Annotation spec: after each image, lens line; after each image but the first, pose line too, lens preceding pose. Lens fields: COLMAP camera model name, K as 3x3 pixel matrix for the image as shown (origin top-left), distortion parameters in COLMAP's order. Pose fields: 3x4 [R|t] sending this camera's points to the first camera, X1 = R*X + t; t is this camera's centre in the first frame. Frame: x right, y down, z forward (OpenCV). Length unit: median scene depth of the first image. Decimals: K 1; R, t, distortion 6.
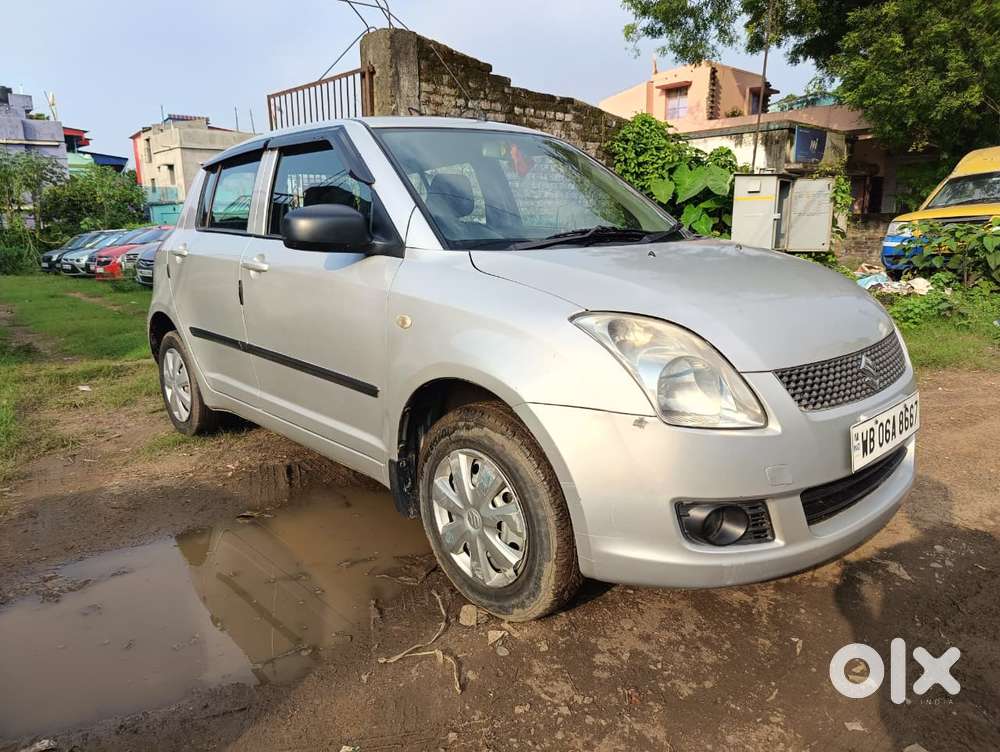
lens RADIAL K [[679.2, 0, 501.4], [0, 679.2, 368.9], [0, 0, 1]] dist [0.038985, -0.050195]
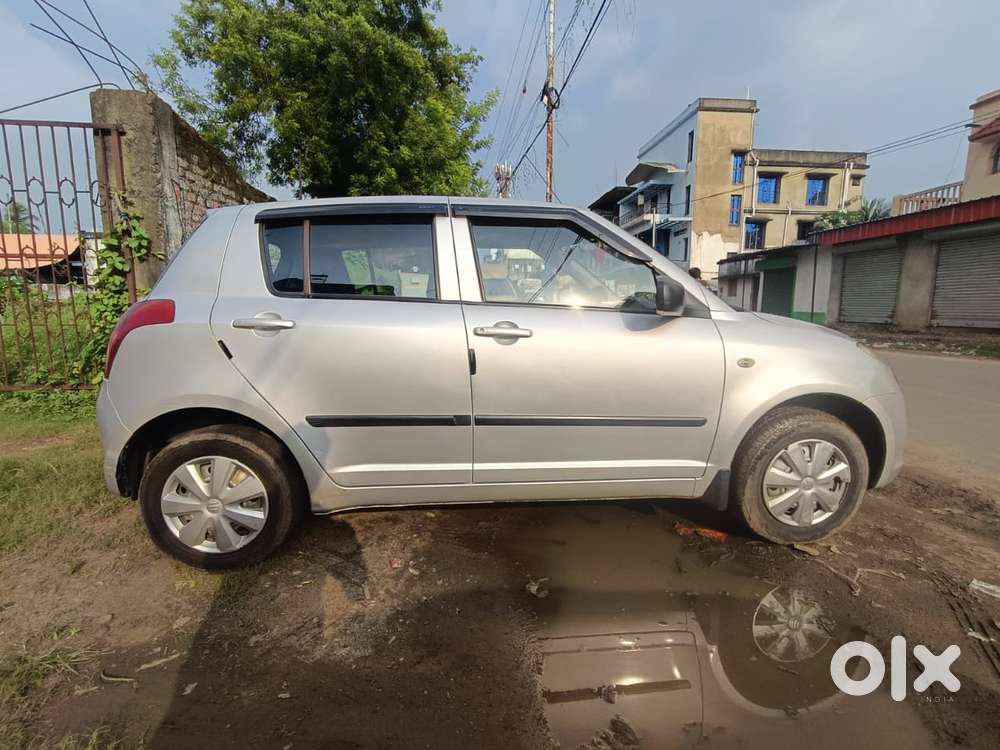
lens RADIAL K [[458.7, 0, 503.6], [0, 458.7, 368.0], [0, 0, 1]] dist [0.002053, 0.000239]
pose [[0.618679, -0.093757, 0.780030, -0.340440], [0.151337, 0.988481, -0.001220, -0.038888], [-0.770931, 0.118802, 0.625741, 0.228648]]
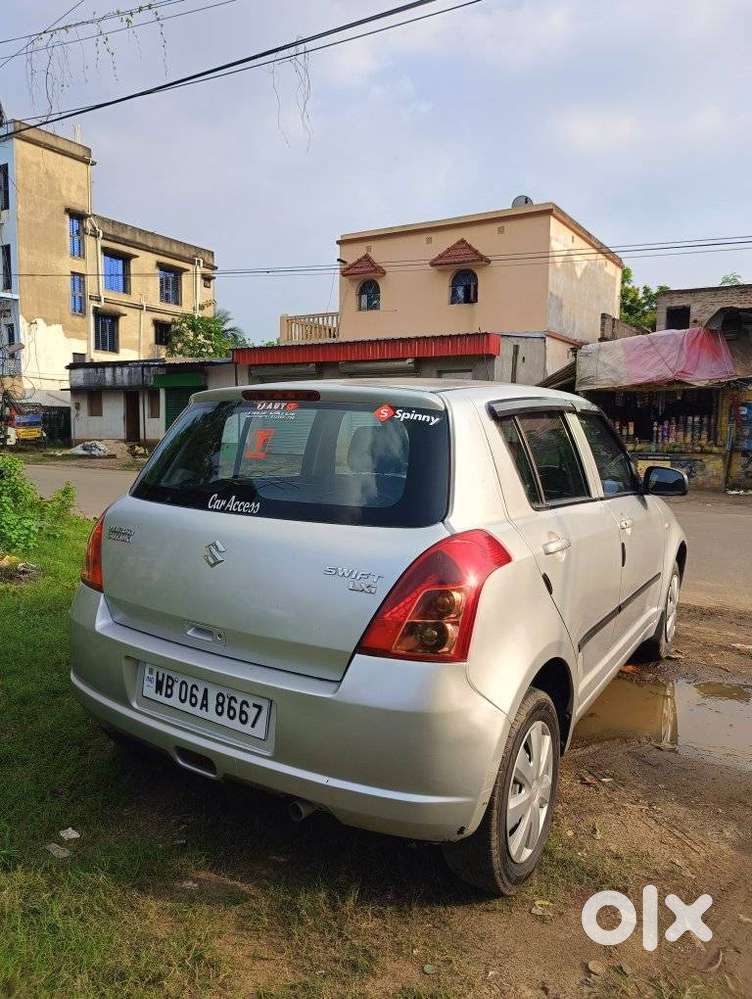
lens RADIAL K [[678.5, 0, 368.1], [0, 678.5, 493.1], [0, 0, 1]] dist [0.038985, -0.050195]
pose [[-0.256672, -0.087014, 0.962574, -0.498342], [0.191346, 0.971651, 0.138857, -0.164380], [-0.947368, 0.219825, -0.232746, 0.627220]]
